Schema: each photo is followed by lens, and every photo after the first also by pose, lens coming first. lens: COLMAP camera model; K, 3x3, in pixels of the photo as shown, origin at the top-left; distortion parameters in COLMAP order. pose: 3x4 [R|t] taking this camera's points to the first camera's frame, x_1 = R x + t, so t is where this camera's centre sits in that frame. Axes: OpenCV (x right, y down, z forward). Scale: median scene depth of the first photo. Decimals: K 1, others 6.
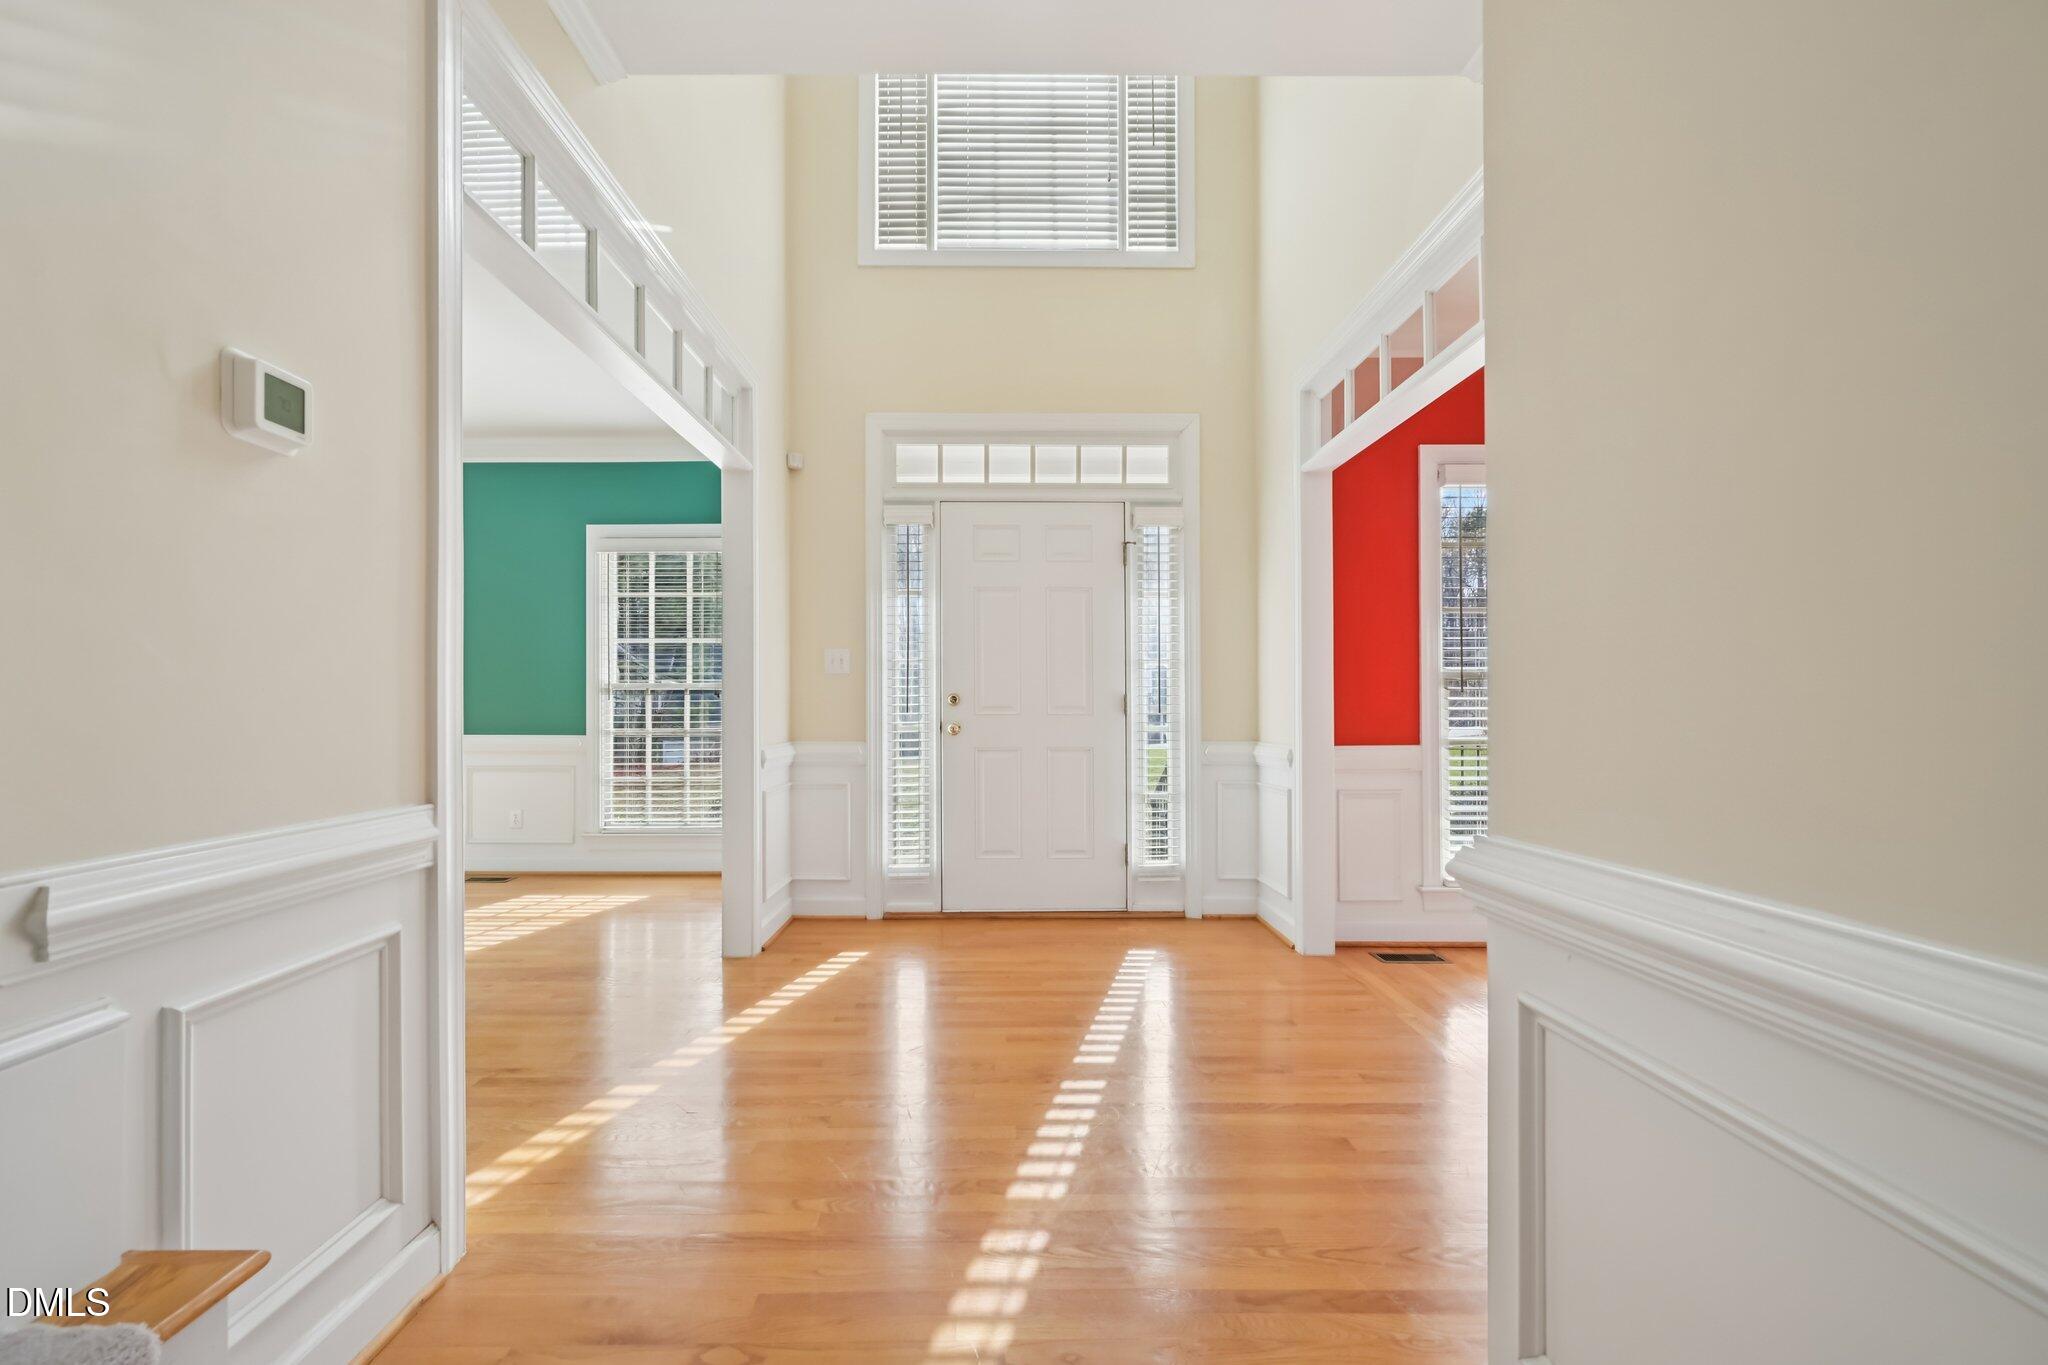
lens RADIAL K [[795.7, 0, 1022.4], [0, 795.7, 698.0], [0, 0, 1]] dist [-0.000927, 0.000328]
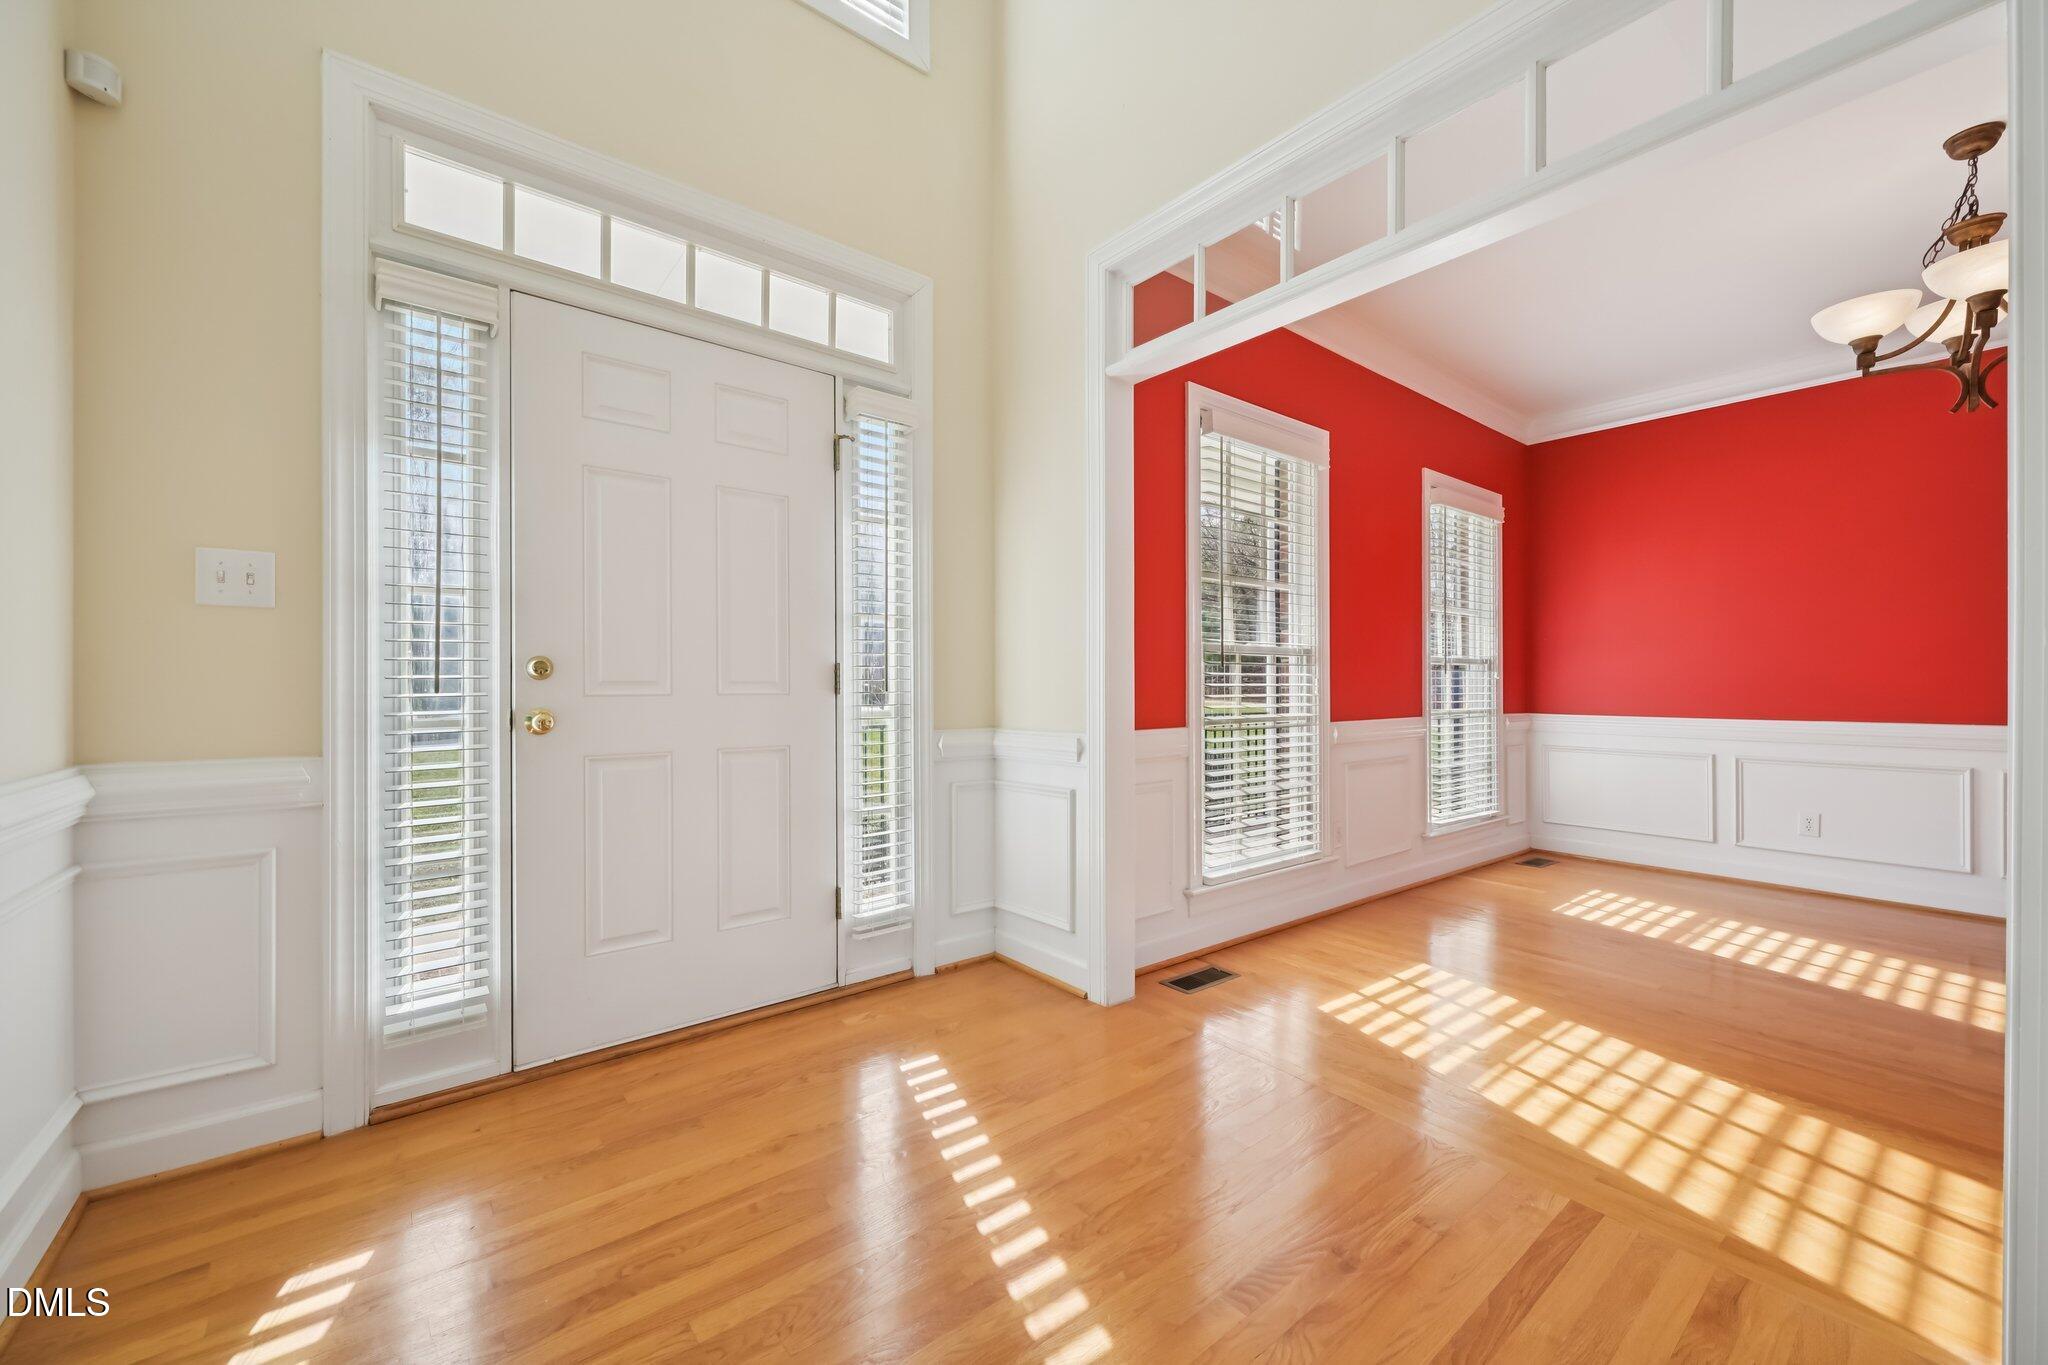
lens RADIAL K [[795.7, 0, 1034.0], [0, 795.7, 678.0], [0, 0, 1]] dist [-0.000927, 0.000328]
pose [[0.795810, 0.004742, 0.605527, -0.145531], [-0.008831, 0.999954, 0.003776, 0.003665], [-0.605481, -0.008353, 0.795816, 0.376037]]
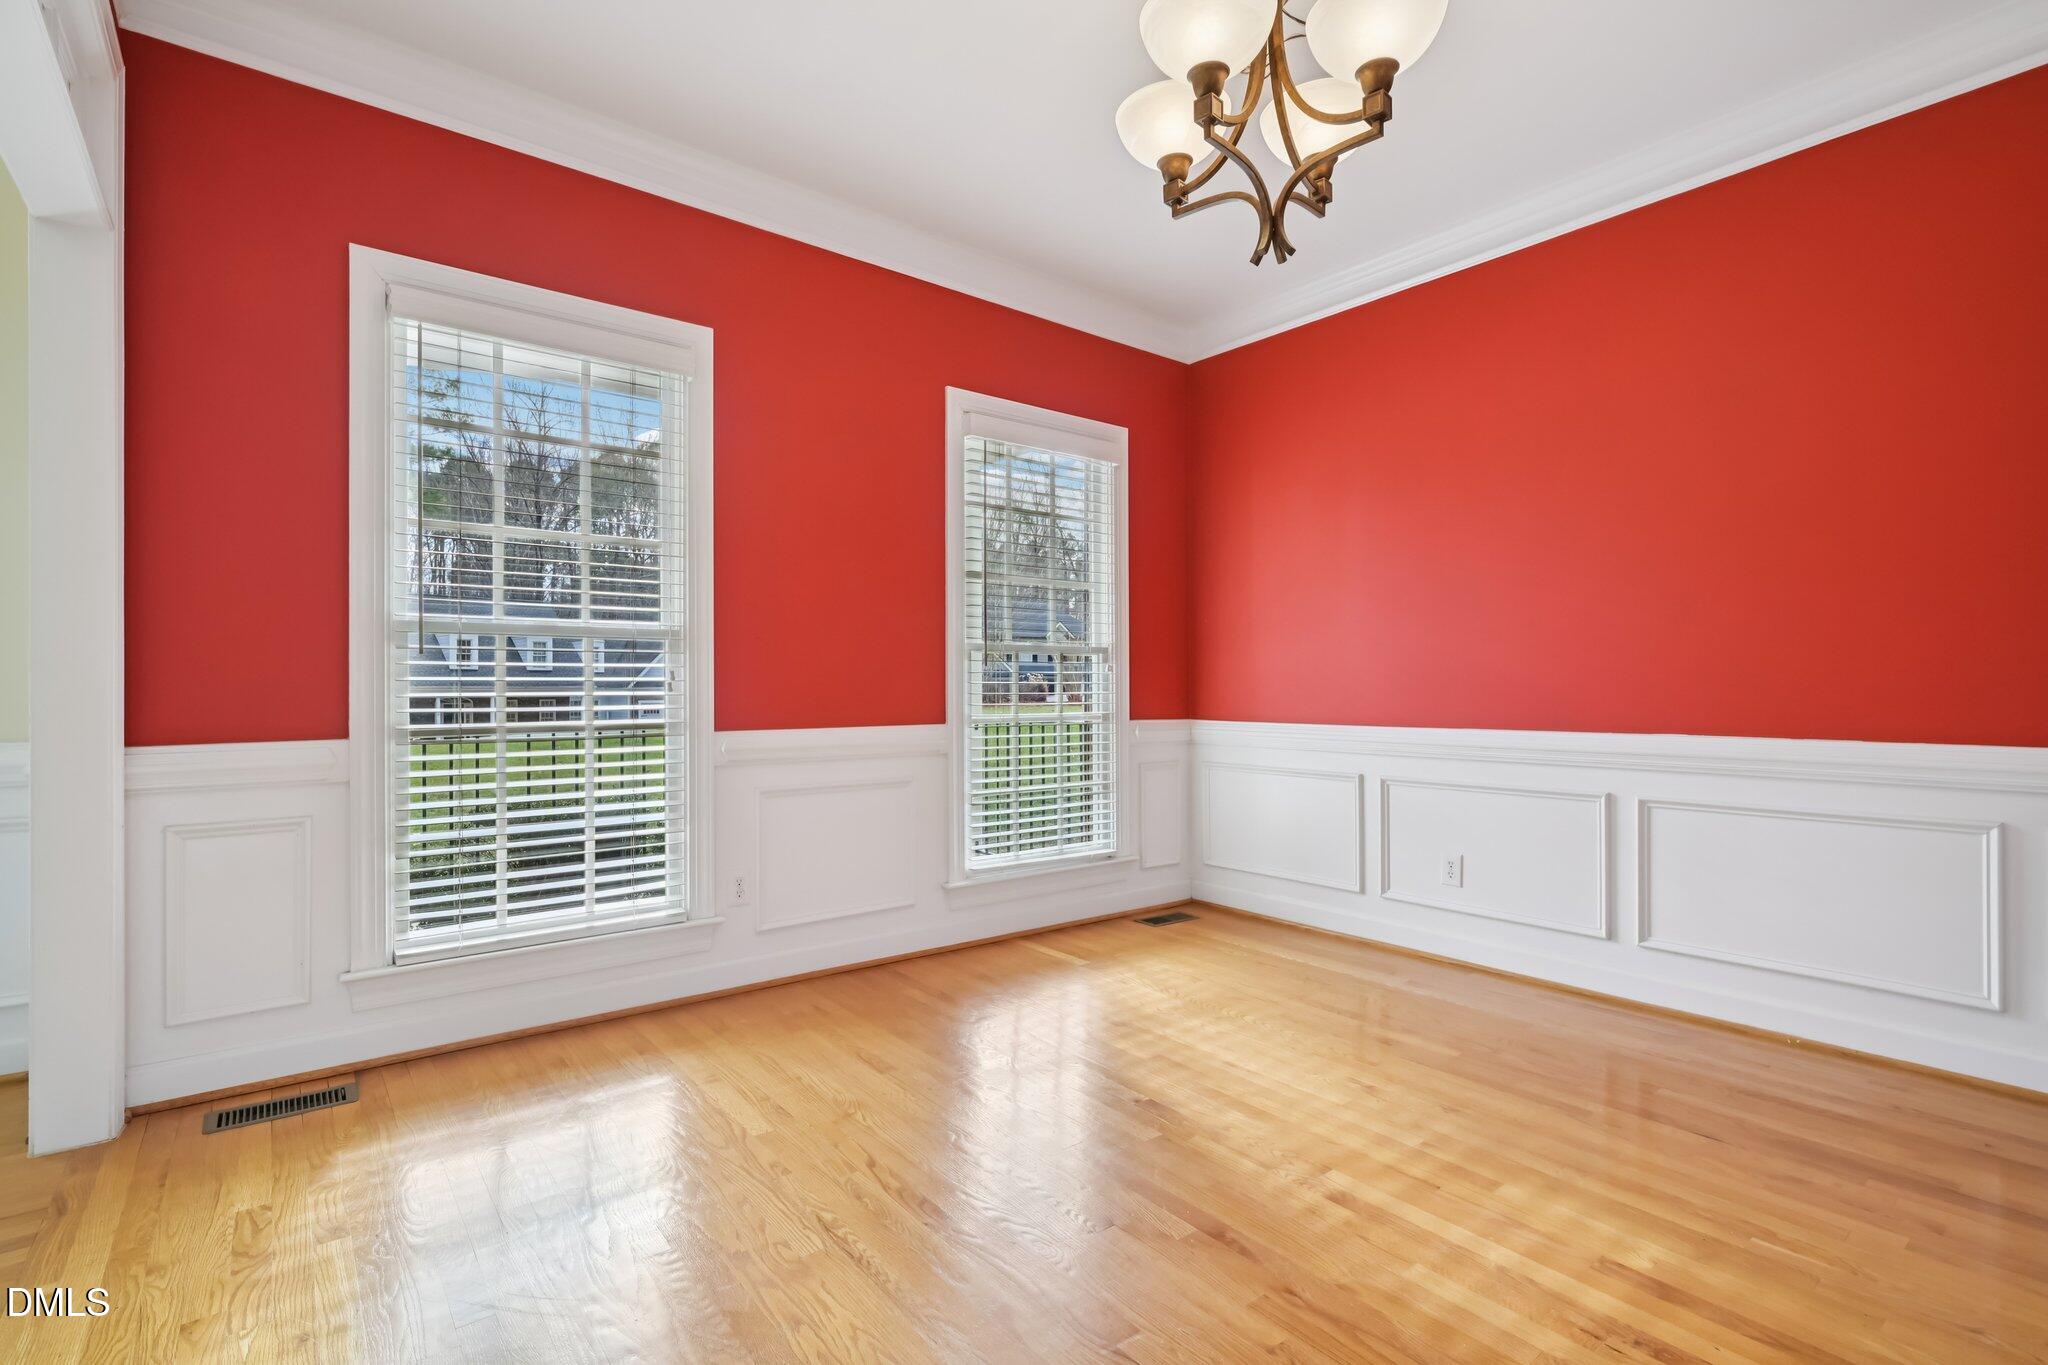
lens RADIAL K [[934.0, 0, 1034.8], [0, 934.0, 674.3], [0, 0, 1]] dist [-0.002326, 0.000550]
pose [[0.799690, 0.006275, 0.600380, 0.443888], [-0.006414, 0.999978, -0.001908, 0.007450], [-0.600379, -0.002325, 0.799712, 0.110878]]
